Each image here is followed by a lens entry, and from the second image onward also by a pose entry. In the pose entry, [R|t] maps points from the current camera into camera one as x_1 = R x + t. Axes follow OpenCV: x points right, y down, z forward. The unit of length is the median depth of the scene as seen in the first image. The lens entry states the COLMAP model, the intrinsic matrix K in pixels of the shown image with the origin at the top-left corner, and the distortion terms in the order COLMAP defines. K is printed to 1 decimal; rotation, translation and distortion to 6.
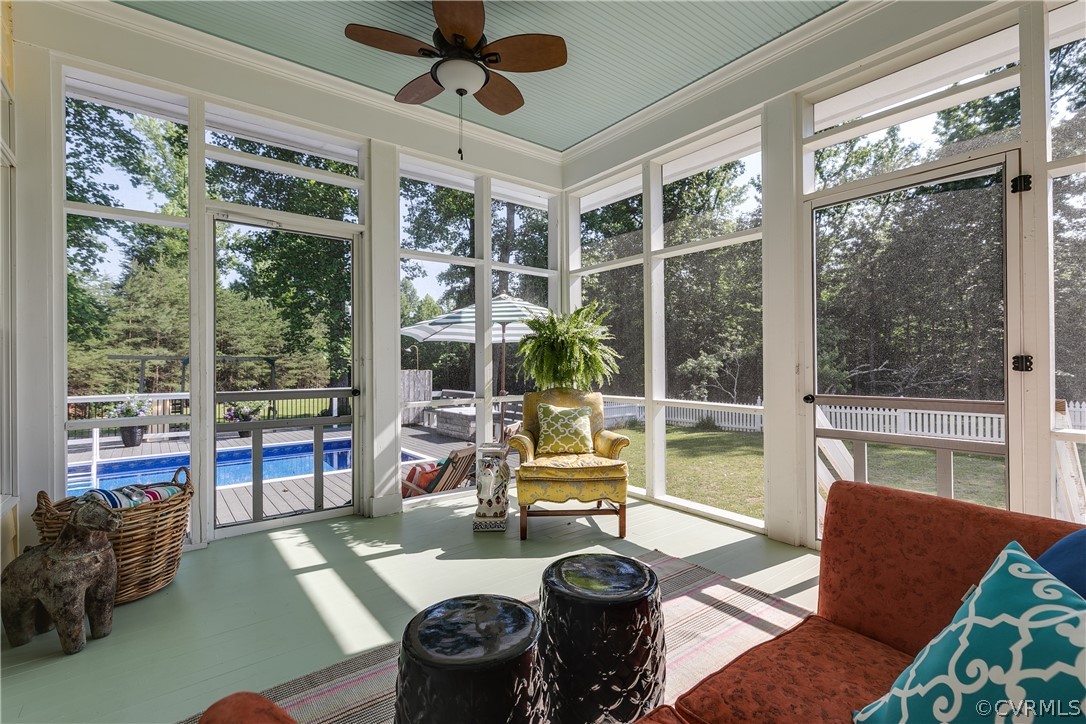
lens RADIAL K [[493.3, 0, 544.6], [0, 493.3, 361.8], [0, 0, 1]] dist [0.002352, 0.000073]
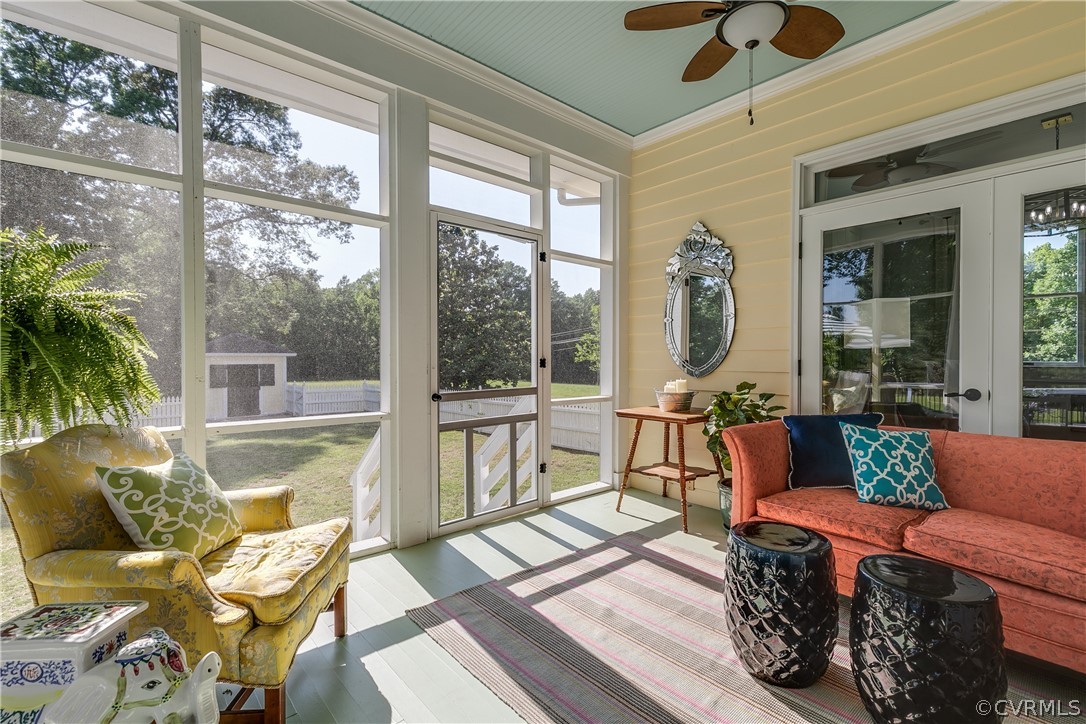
lens RADIAL K [[493.3, 0, 545.4], [0, 493.3, 361.2], [0, 0, 1]] dist [0.002352, 0.000073]
pose [[-0.067817, -0.001453, 0.997697, -0.664610], [0.000201, 0.999999, 0.001470, -0.005932], [-0.997698, 0.000301, -0.067816, 1.021684]]
